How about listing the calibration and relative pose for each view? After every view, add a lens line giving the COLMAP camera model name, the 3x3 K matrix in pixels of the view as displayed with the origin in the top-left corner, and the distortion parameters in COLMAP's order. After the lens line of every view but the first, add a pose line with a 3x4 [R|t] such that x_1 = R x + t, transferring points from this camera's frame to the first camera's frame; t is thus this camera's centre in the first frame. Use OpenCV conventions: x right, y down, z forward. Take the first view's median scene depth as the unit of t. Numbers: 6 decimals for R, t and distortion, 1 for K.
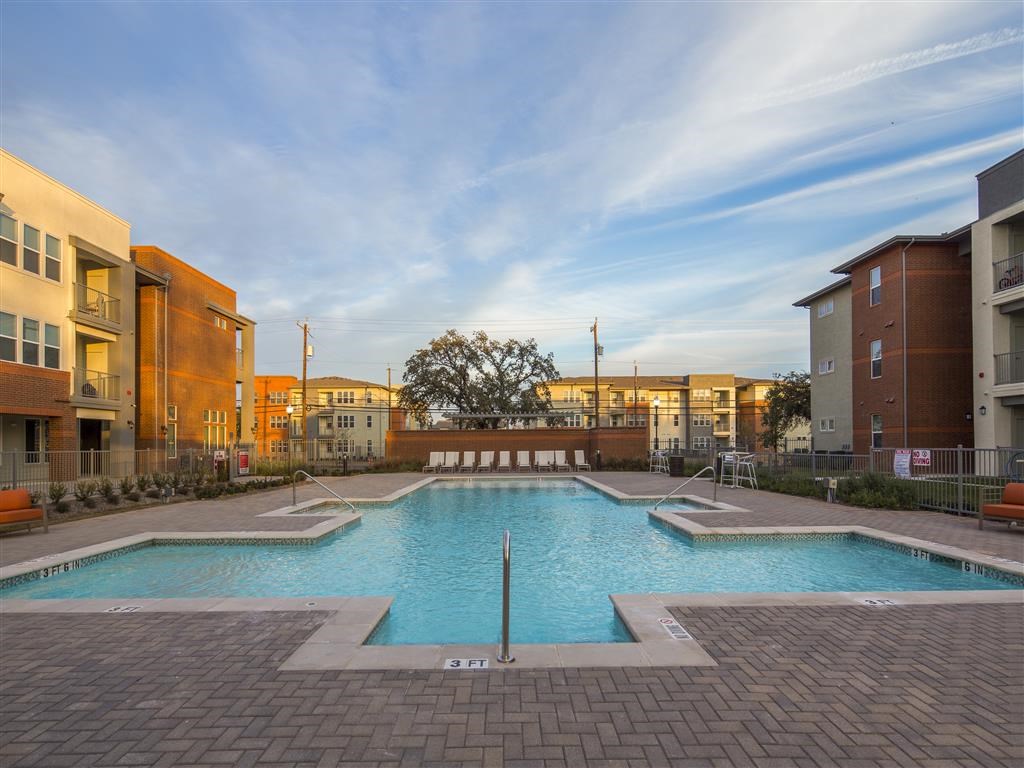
lens RADIAL K [[493.5, 0, 508.6], [0, 493.5, 442.3], [0, 0, 1]] dist [0.000035, -0.000478]
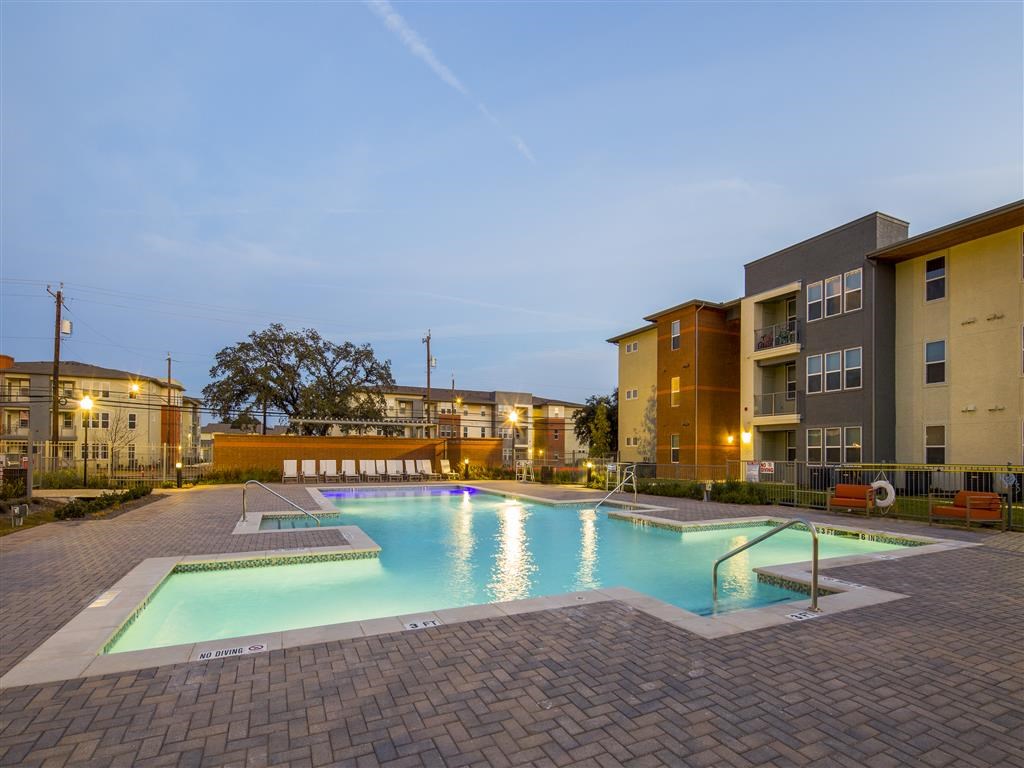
lens RADIAL K [[494.4, 0, 509.3], [0, 494.4, 450.7], [0, 0, 1]] dist [0.001642, -0.000111]
pose [[0.905436, 0.017925, 0.424104, -0.112713], [-0.016703, 0.999839, -0.006597, 0.001132], [-0.424154, -0.001110, 0.905589, 0.008160]]
